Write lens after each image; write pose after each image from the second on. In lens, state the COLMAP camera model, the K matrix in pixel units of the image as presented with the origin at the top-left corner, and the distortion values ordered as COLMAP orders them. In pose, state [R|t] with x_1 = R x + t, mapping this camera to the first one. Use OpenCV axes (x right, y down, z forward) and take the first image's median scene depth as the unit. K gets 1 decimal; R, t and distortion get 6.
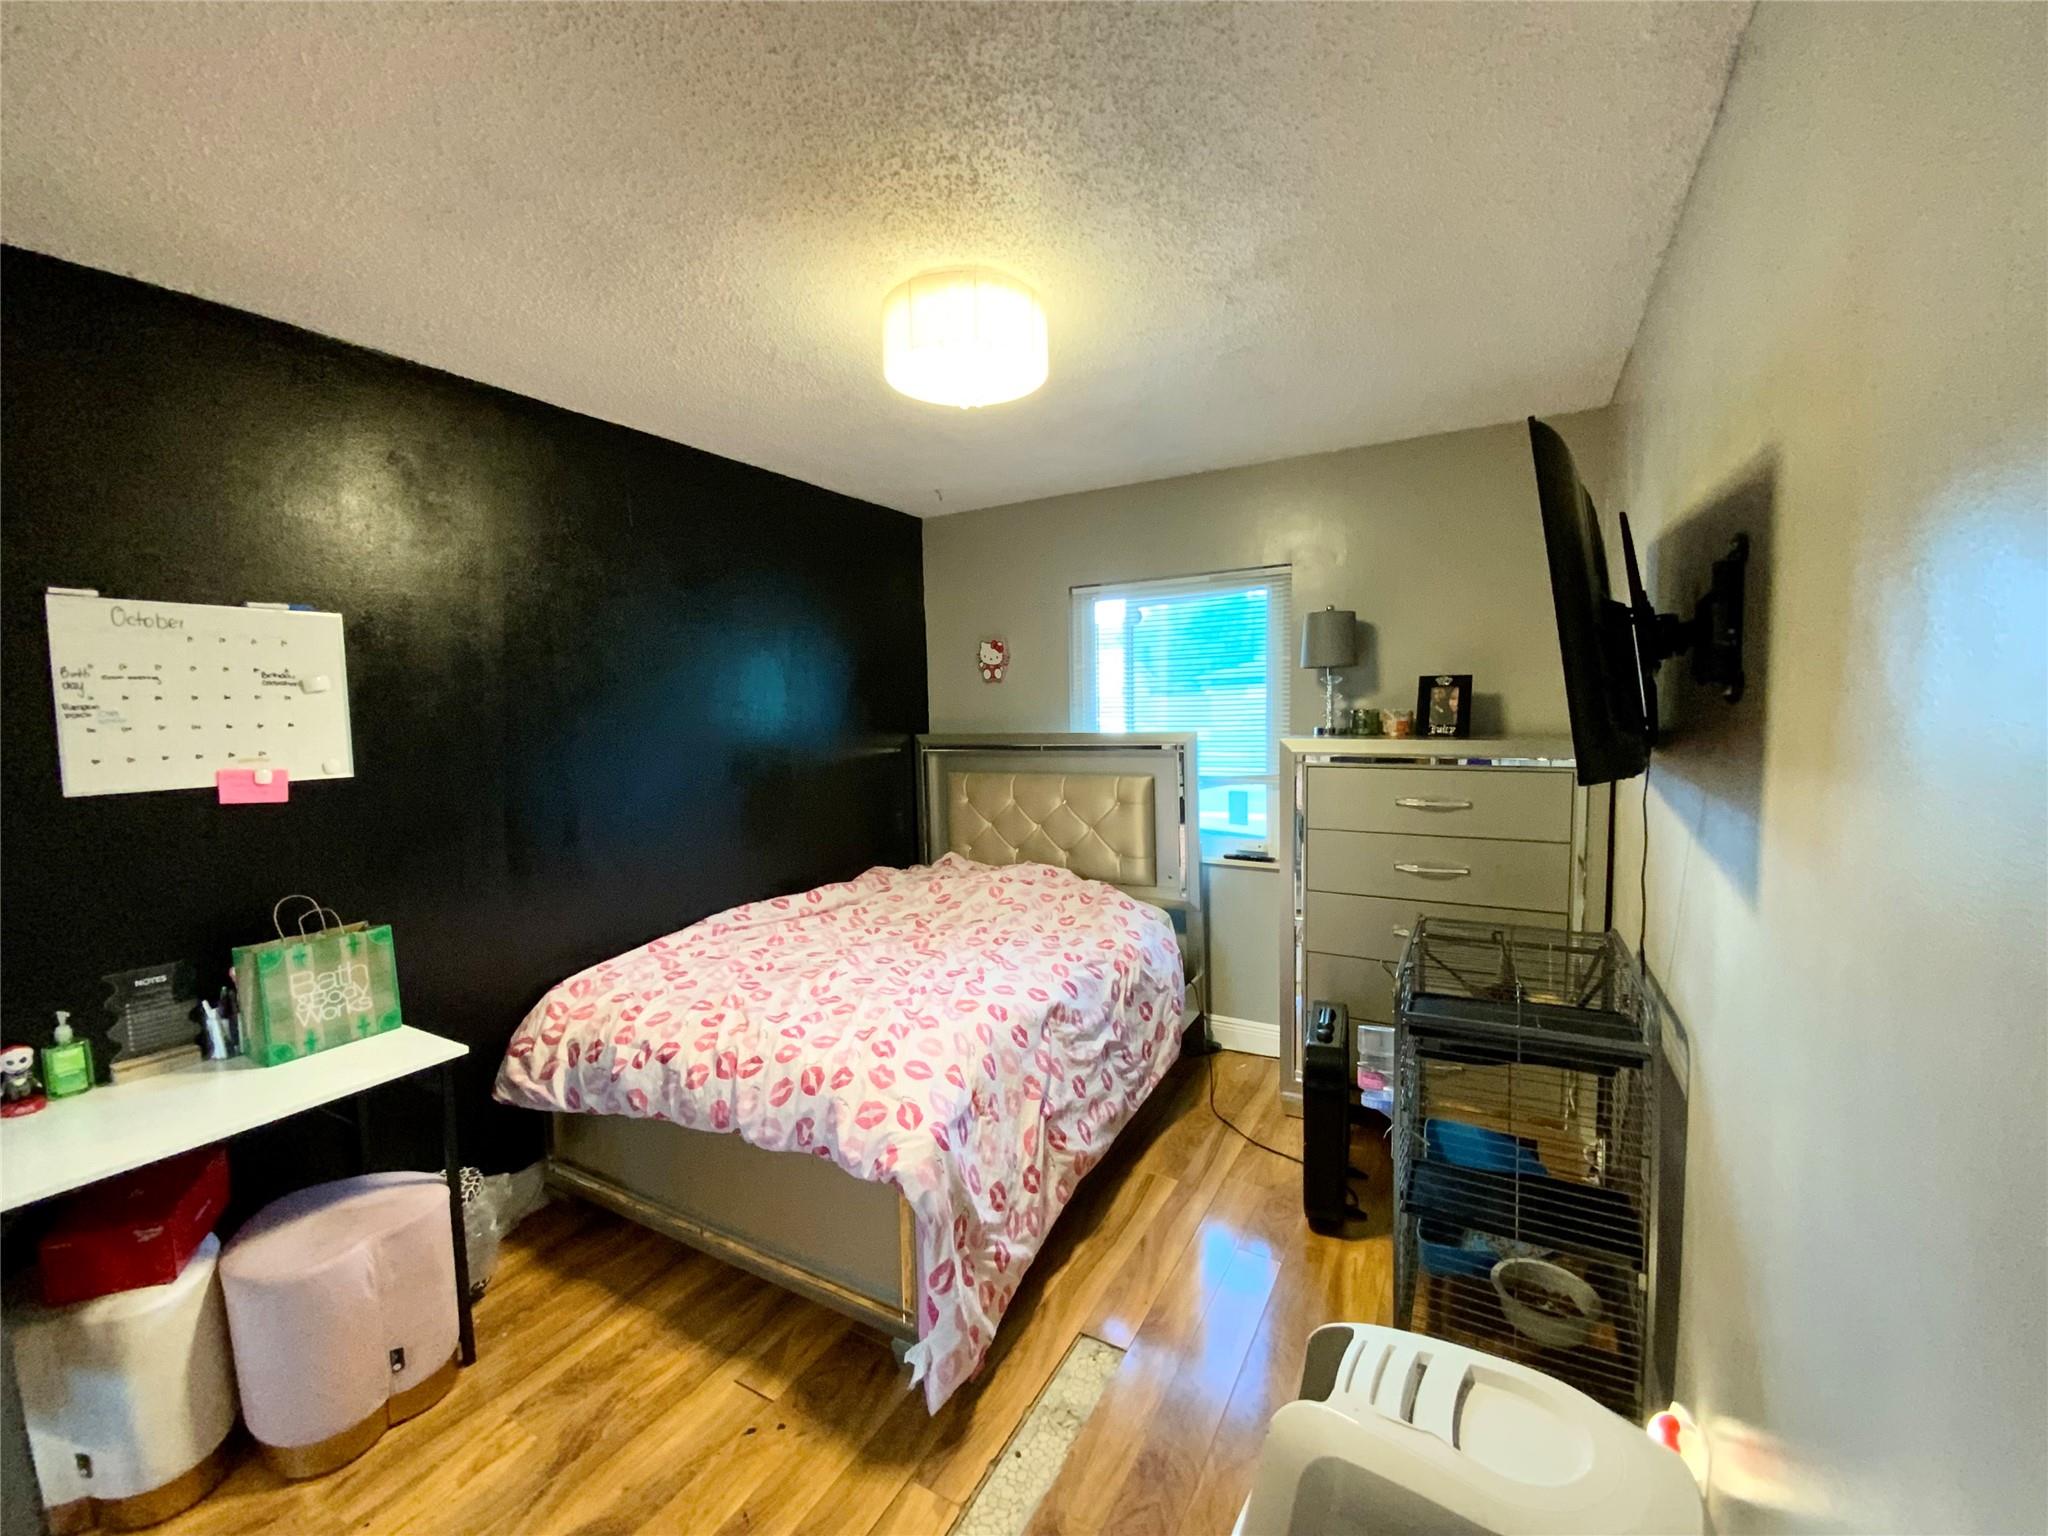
lens RADIAL K [[839.2, 0, 1027.6], [0, 839.2, 770.5], [0, 0, 1]] dist [0.033233, -0.021481]
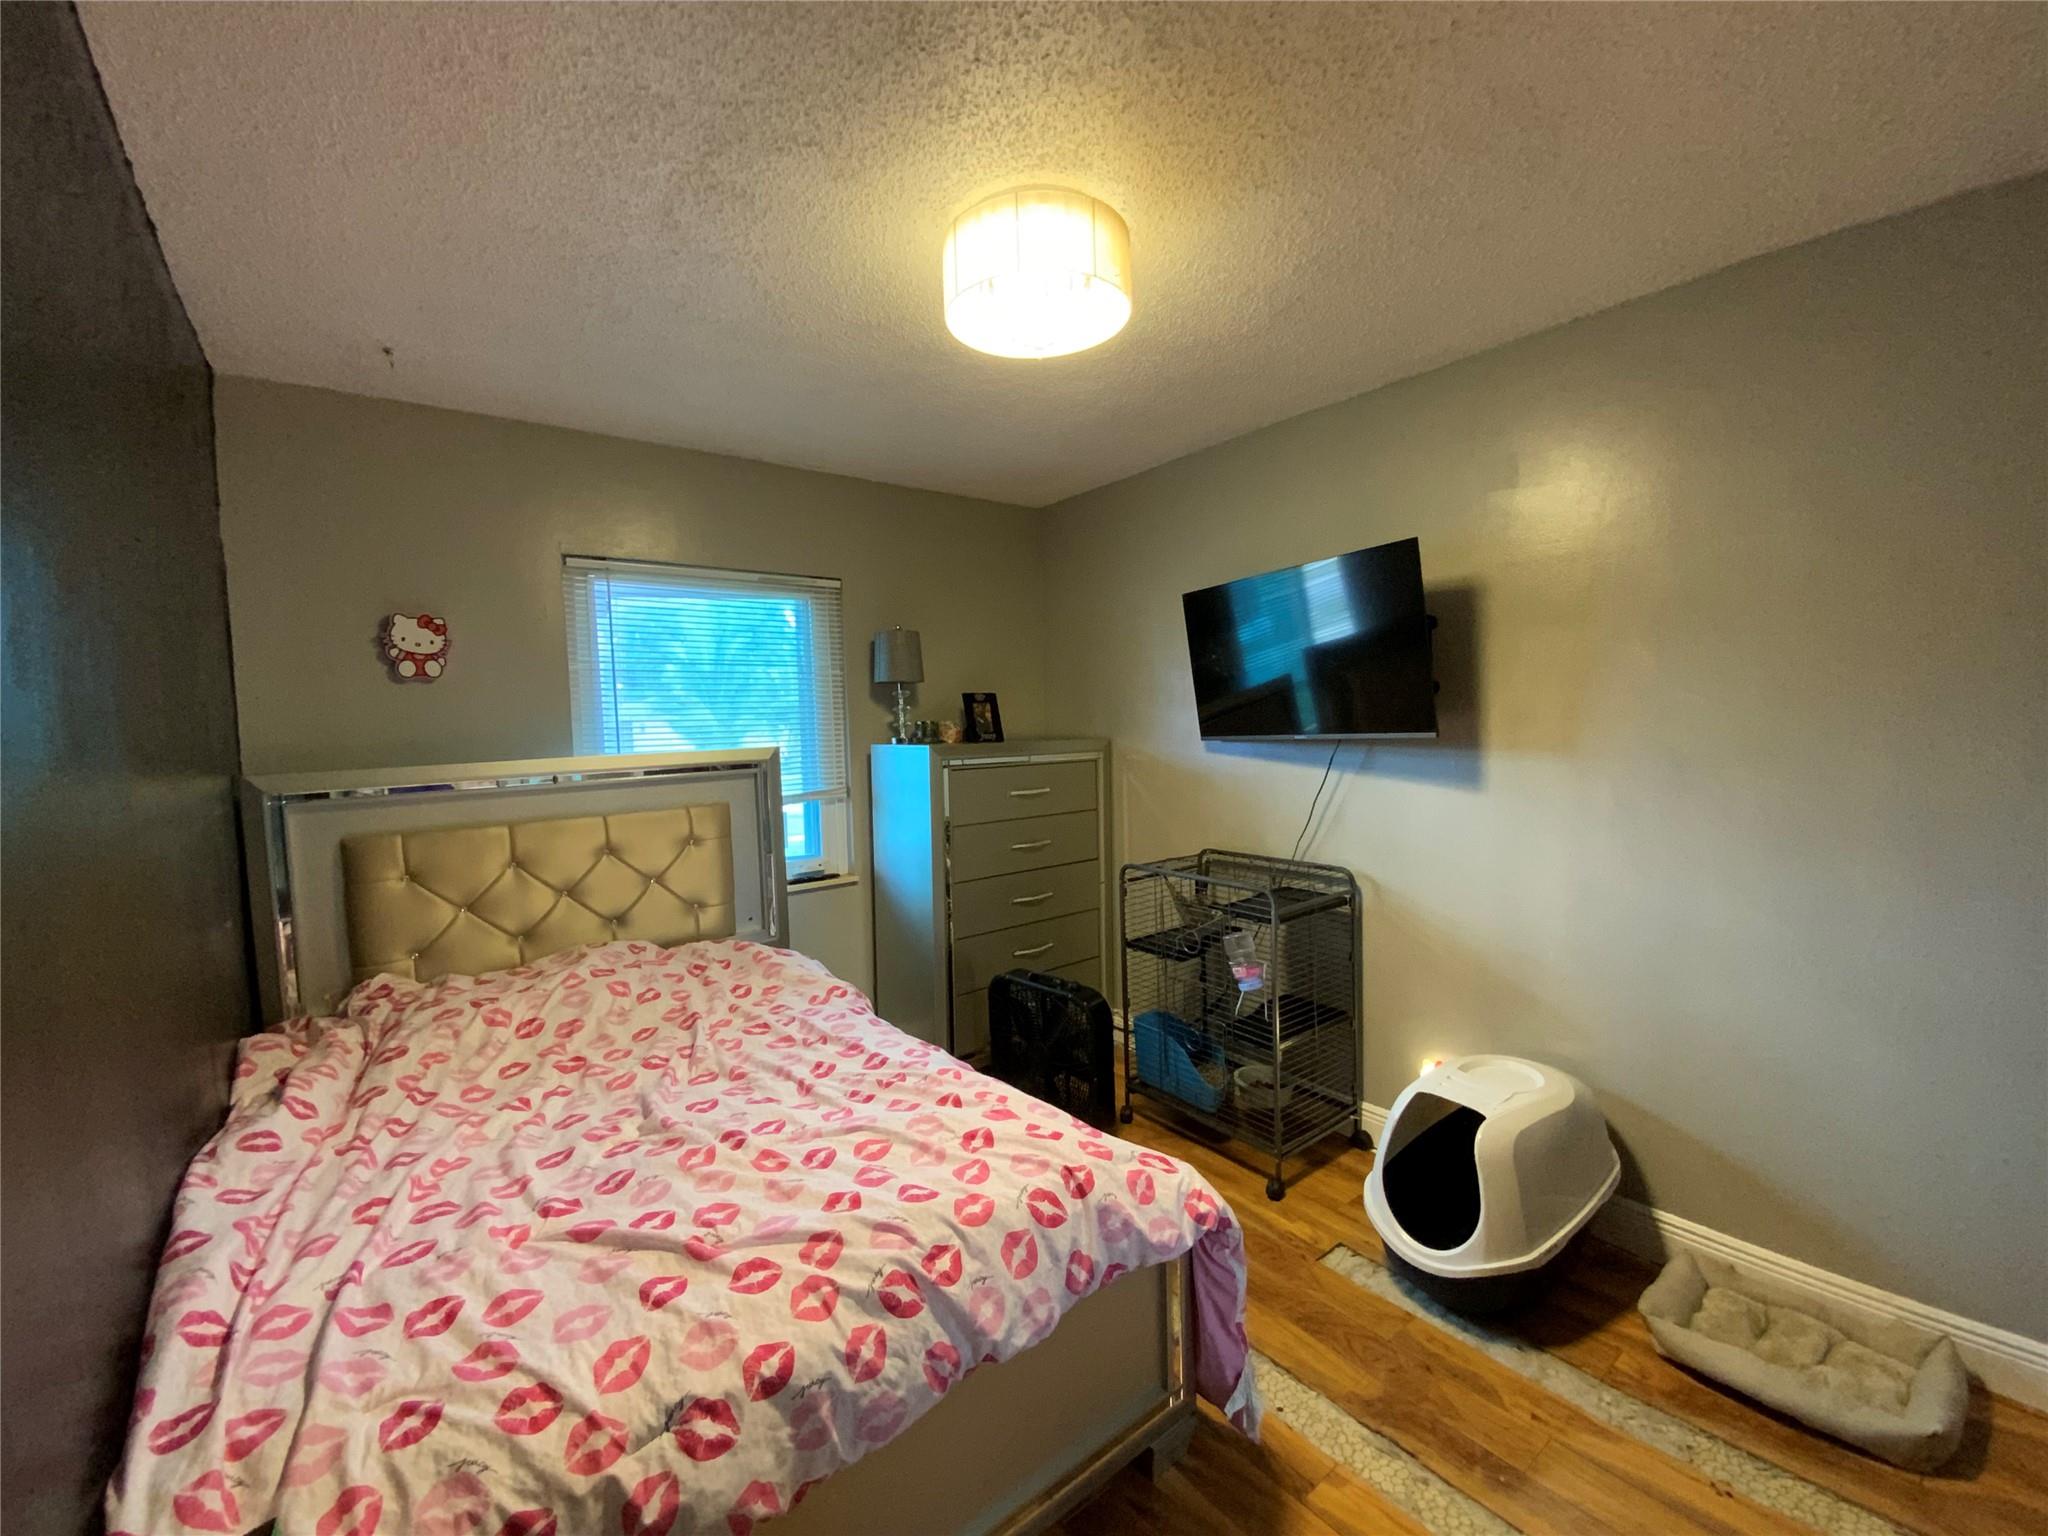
lens RADIAL K [[839.2, 0, 1027.6], [0, 839.2, 770.5], [0, 0, 1]] dist [0.033233, -0.021481]
pose [[0.377215, -0.046541, 0.924956, -0.689074], [0.092331, 0.995651, 0.012443, -0.010042], [-0.921512, 0.080708, 0.379871, 0.540467]]
